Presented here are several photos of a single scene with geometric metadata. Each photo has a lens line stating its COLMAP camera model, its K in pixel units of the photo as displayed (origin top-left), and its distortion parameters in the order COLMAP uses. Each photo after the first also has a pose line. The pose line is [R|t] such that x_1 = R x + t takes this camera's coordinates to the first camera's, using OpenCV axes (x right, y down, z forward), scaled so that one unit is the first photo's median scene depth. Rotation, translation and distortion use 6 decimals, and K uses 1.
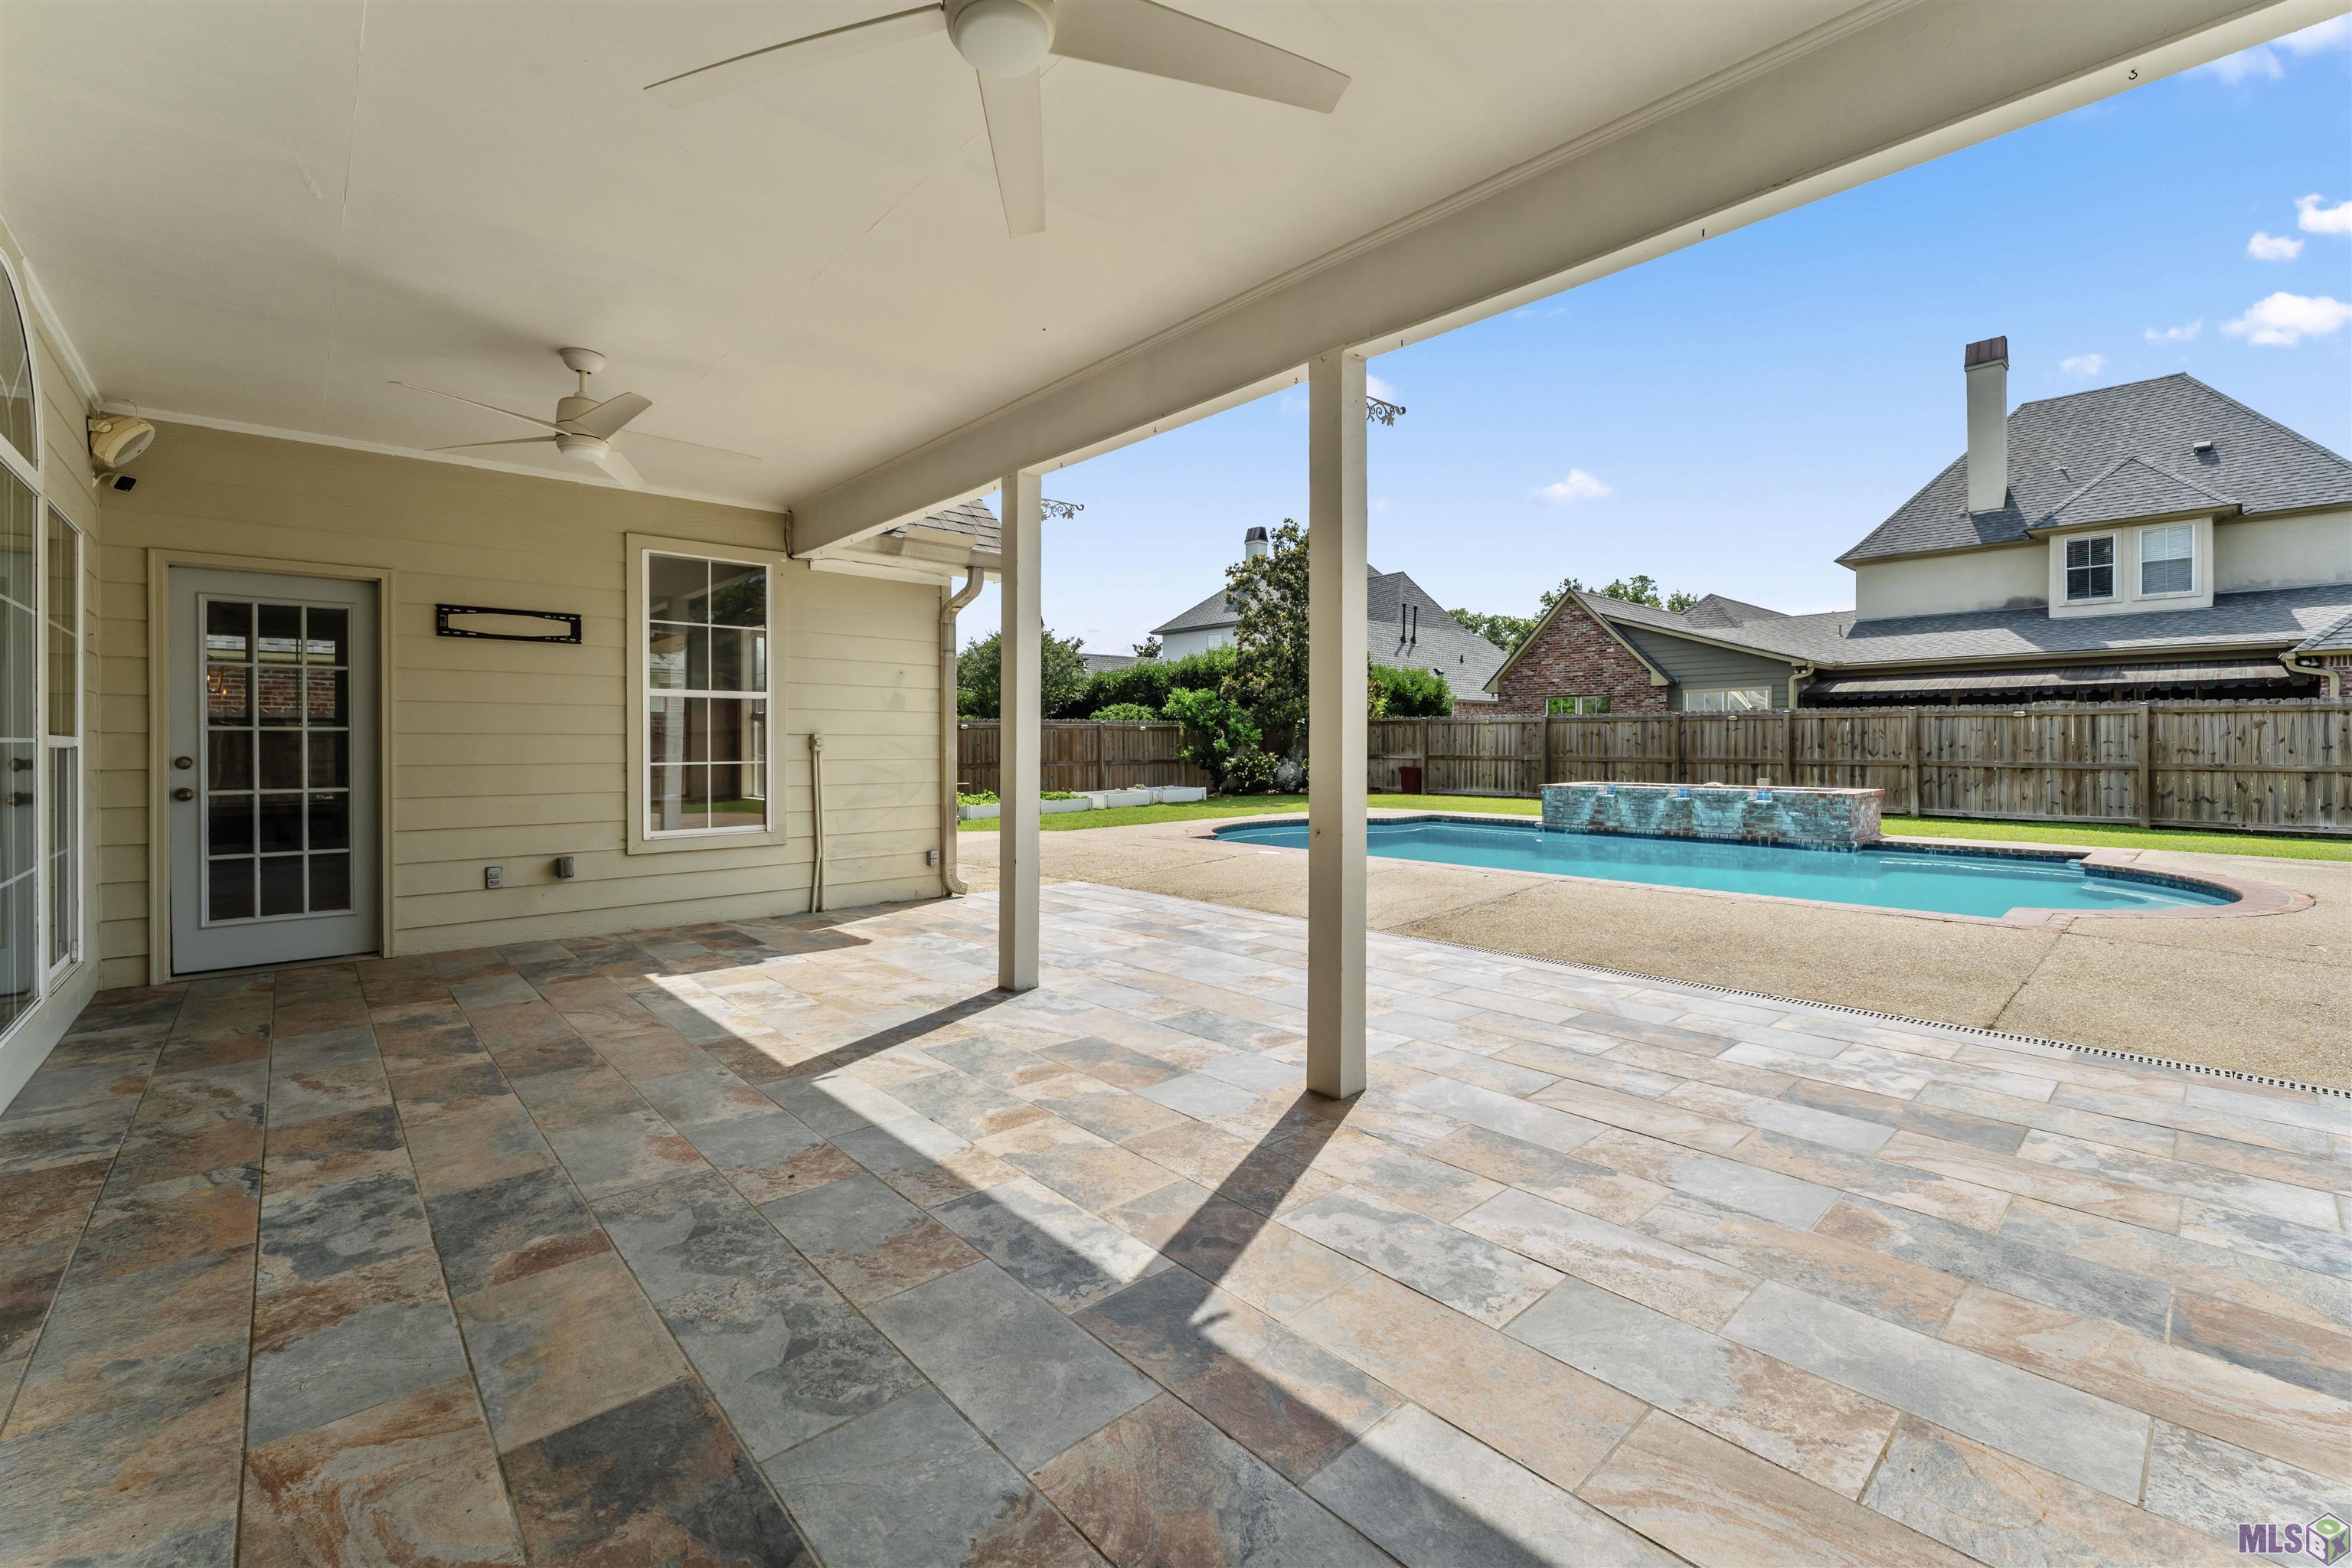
lens RADIAL K [[967.0, 0, 1177.5], [0, 967.0, 737.8], [0, 0, 1]] dist [-0.001067, -0.000163]
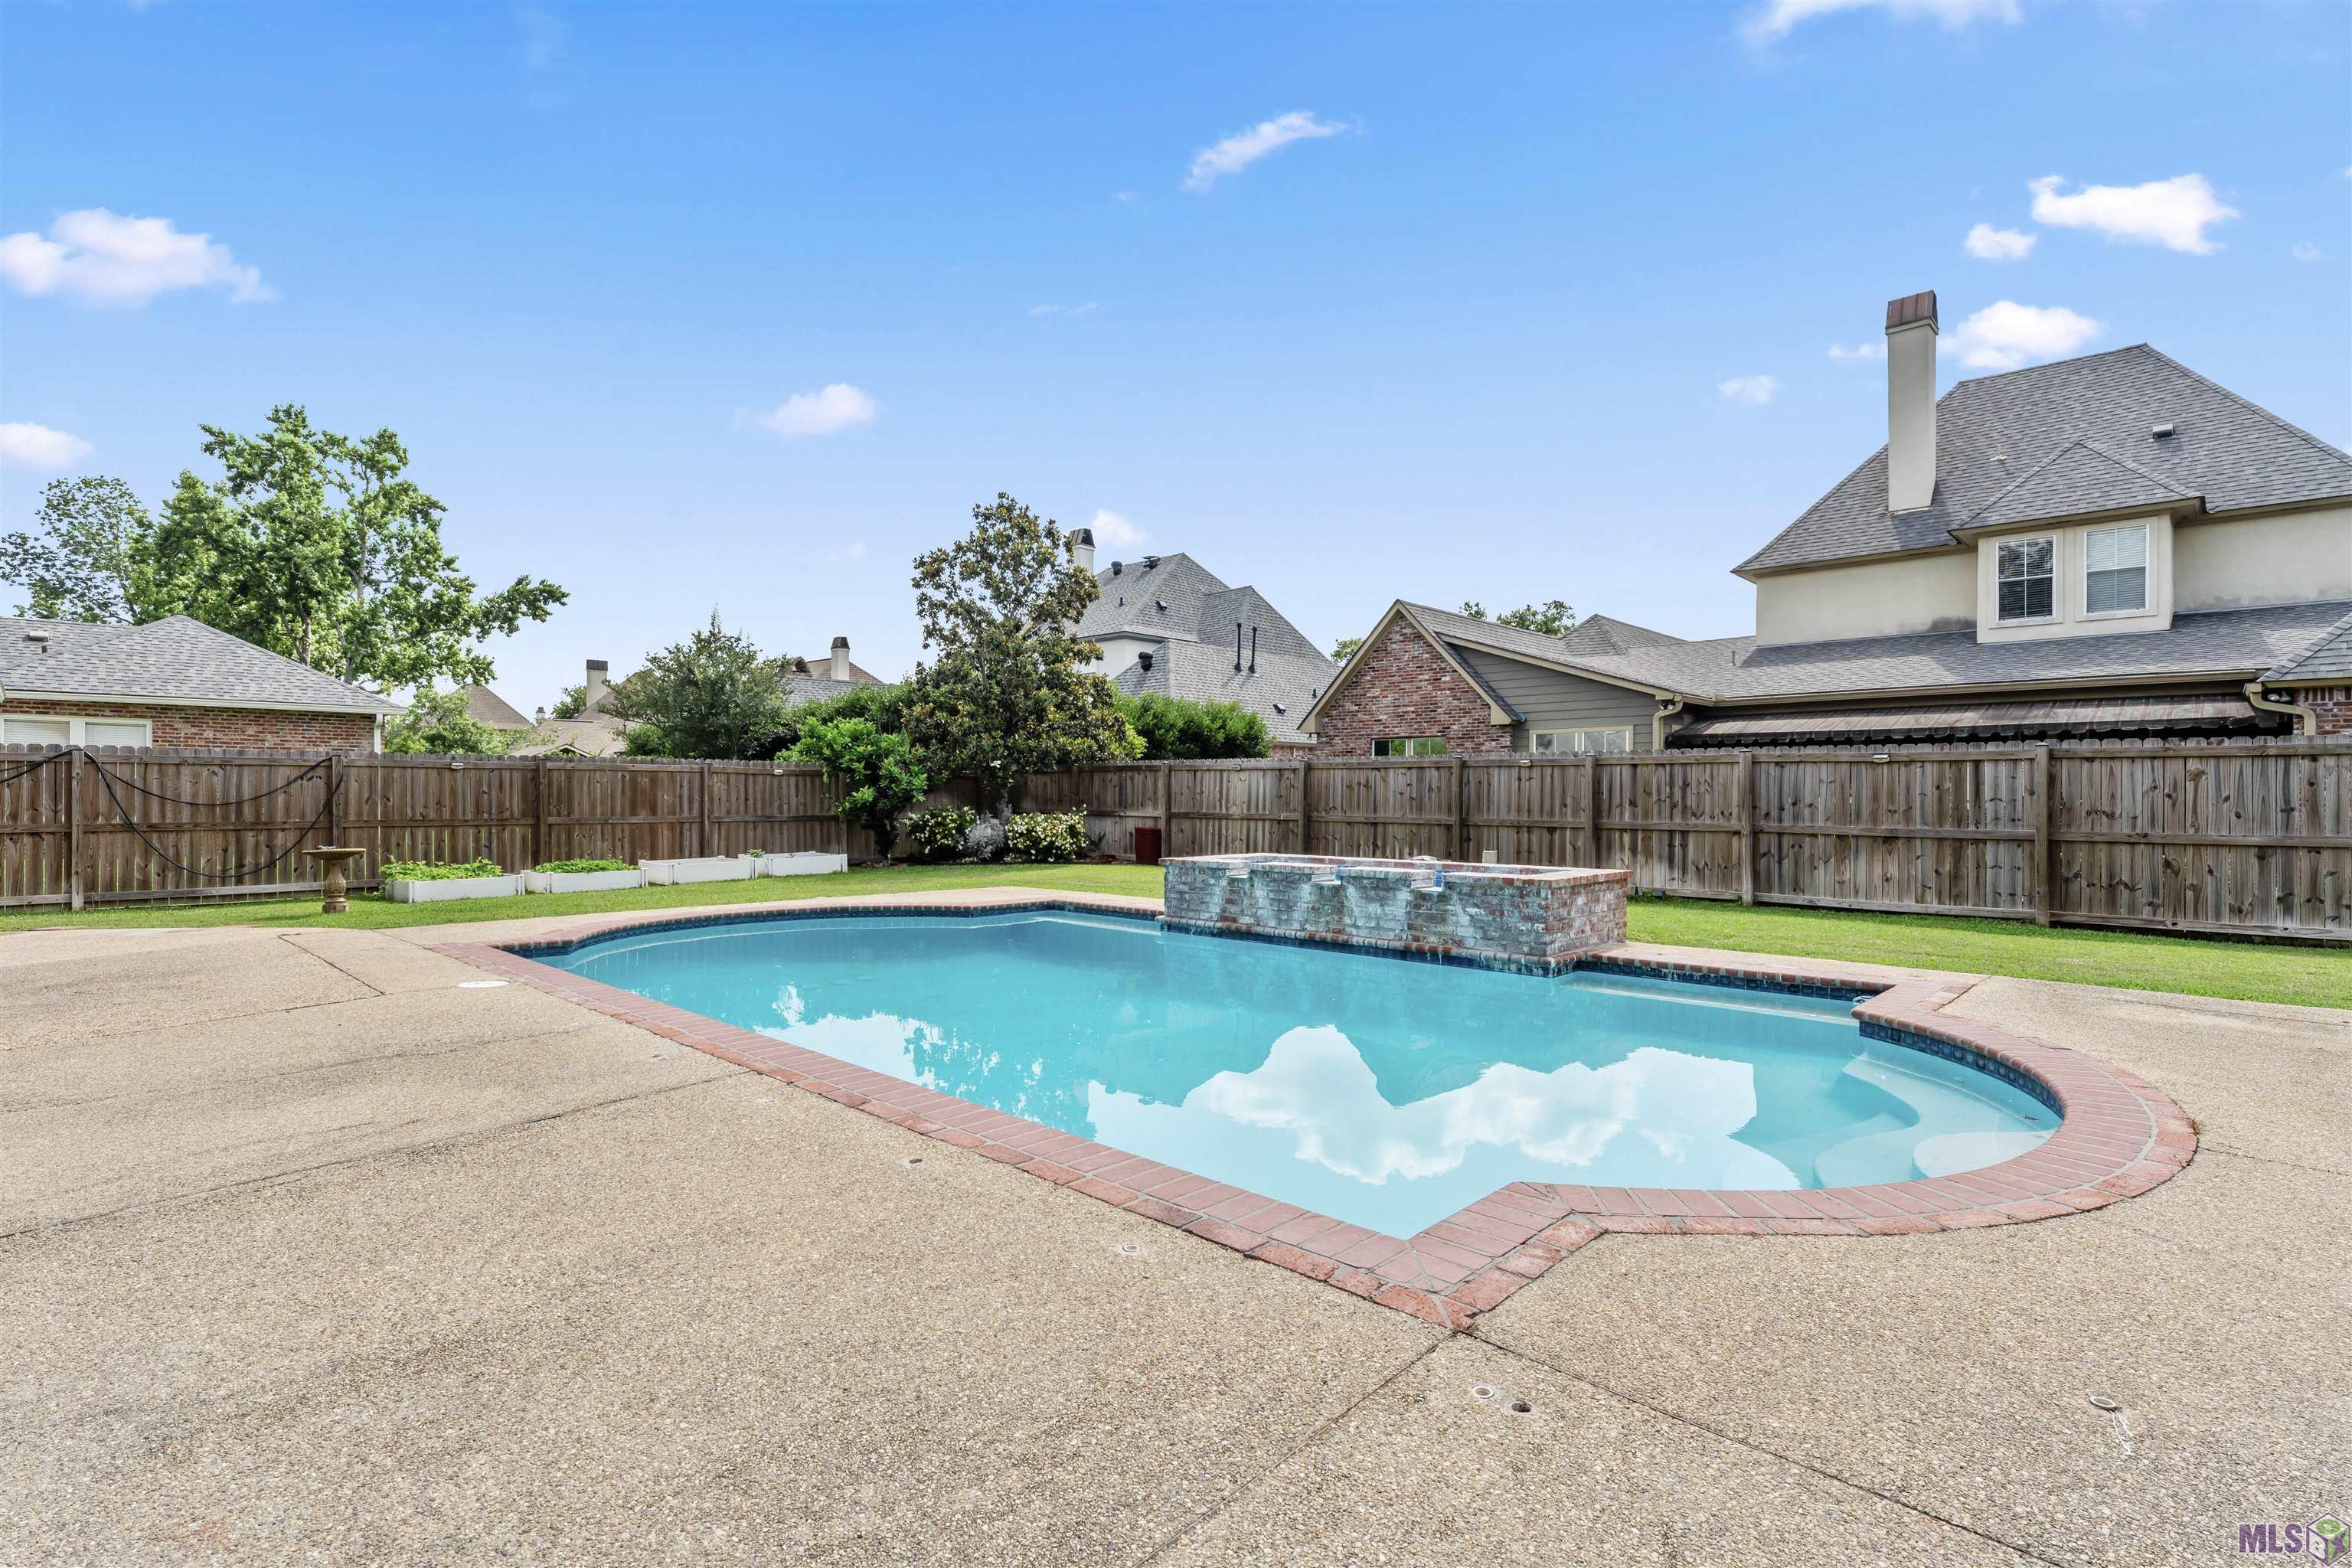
lens RADIAL K [[1099.7, 0, 1176.0], [0, 1099.7, 784.0], [0, 0, 1]] dist [0.000536, 0.000188]
pose [[0.997904, 0.008932, 0.064097, 0.242369], [-0.008495, 0.999939, -0.007076, 0.002580], [-0.064156, 0.006516, 0.997919, 0.186428]]
